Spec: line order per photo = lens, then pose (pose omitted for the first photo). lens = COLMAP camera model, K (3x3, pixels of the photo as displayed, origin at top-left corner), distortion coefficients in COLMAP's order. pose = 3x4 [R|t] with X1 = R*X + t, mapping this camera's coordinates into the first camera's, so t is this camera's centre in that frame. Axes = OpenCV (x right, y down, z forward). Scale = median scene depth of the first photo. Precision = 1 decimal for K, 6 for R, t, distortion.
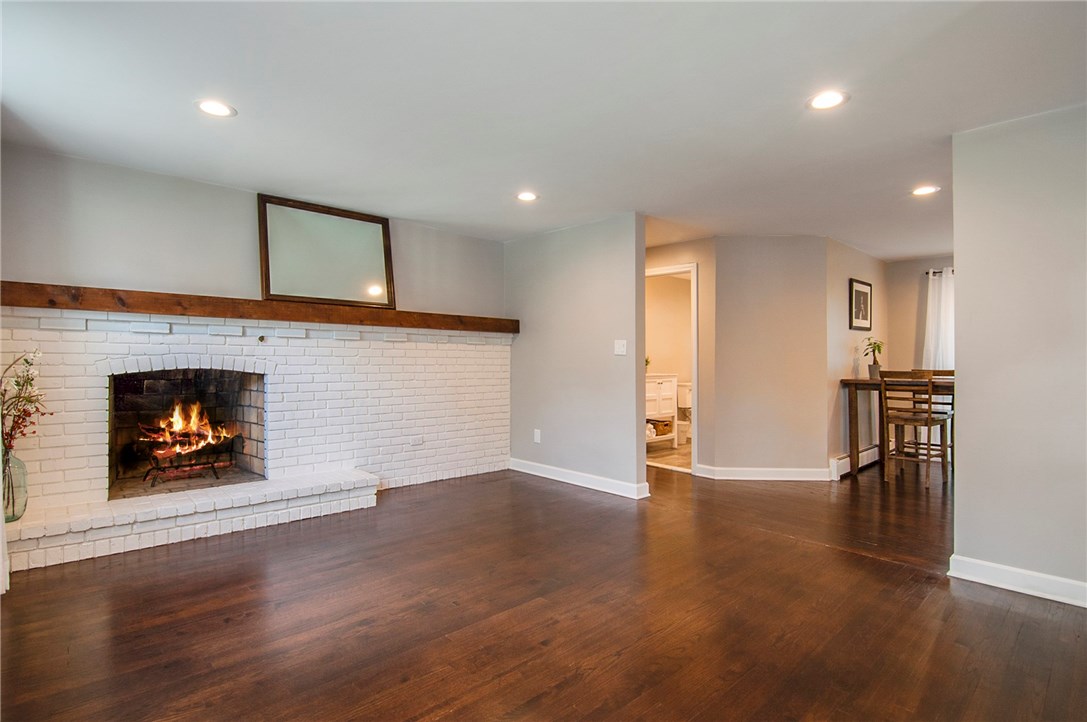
lens RADIAL K [[539.6, 0, 544.4], [0, 539.6, 353.2], [0, 0, 1]] dist [-0.000531, -0.010251]
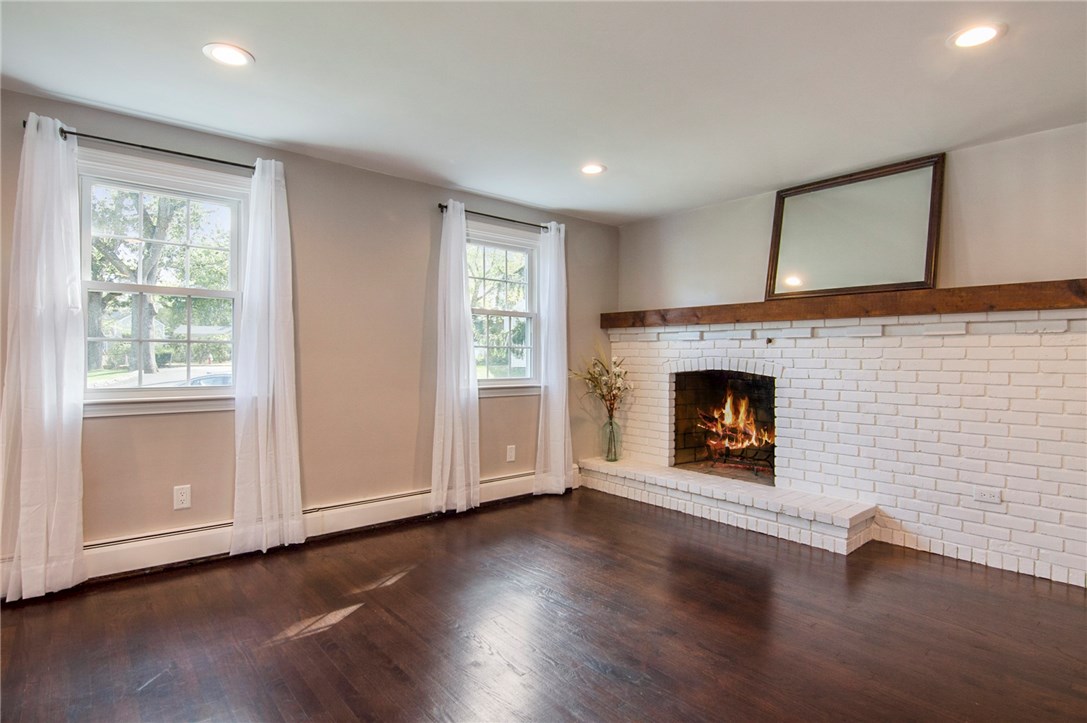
lens RADIAL K [[571.0, 0, 539.6], [0, 571.0, 361.0], [0, 0, 1]] dist [-0.002834, -0.001747]
pose [[-0.055428, -0.004838, -0.998451, 0.532488], [0.001161, 0.999987, -0.004910, 0.014324], [0.998462, -0.001431, -0.055422, 0.639762]]
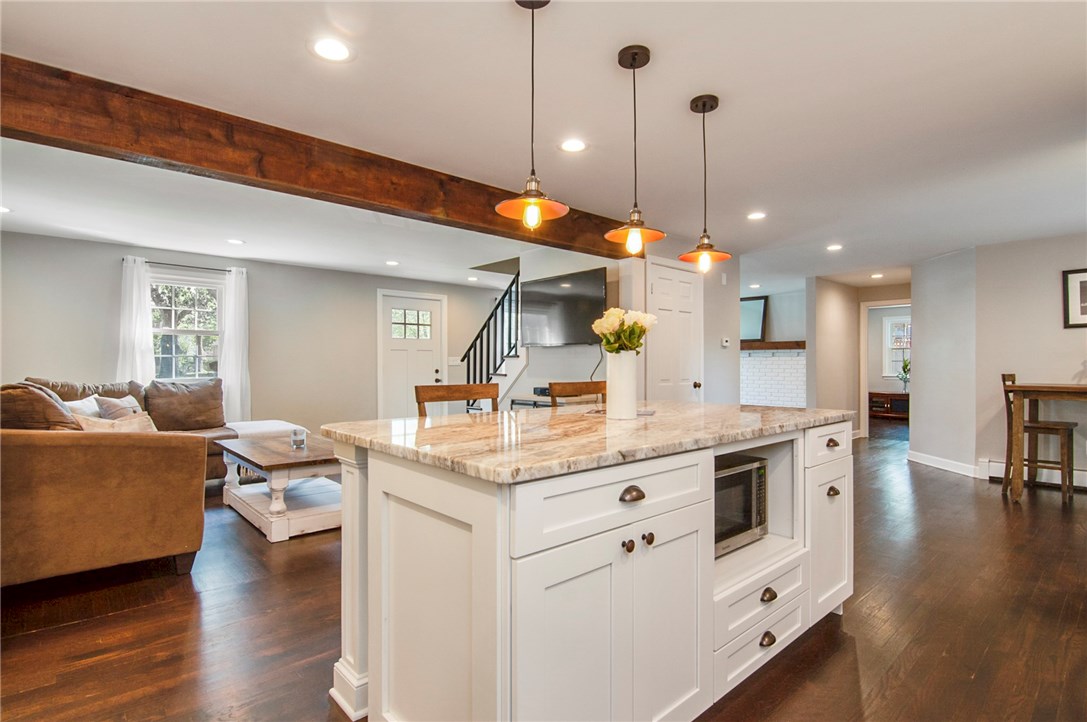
lens RADIAL K [[539.6, 0, 535.0], [0, 539.6, 358.7], [0, 0, 1]] dist [-0.000531, -0.010251]
pose [[-0.032600, -0.020553, -0.999257, 2.099201], [0.006671, 0.999762, -0.020781, 0.025292], [0.999446, -0.007344, -0.032455, 0.229606]]
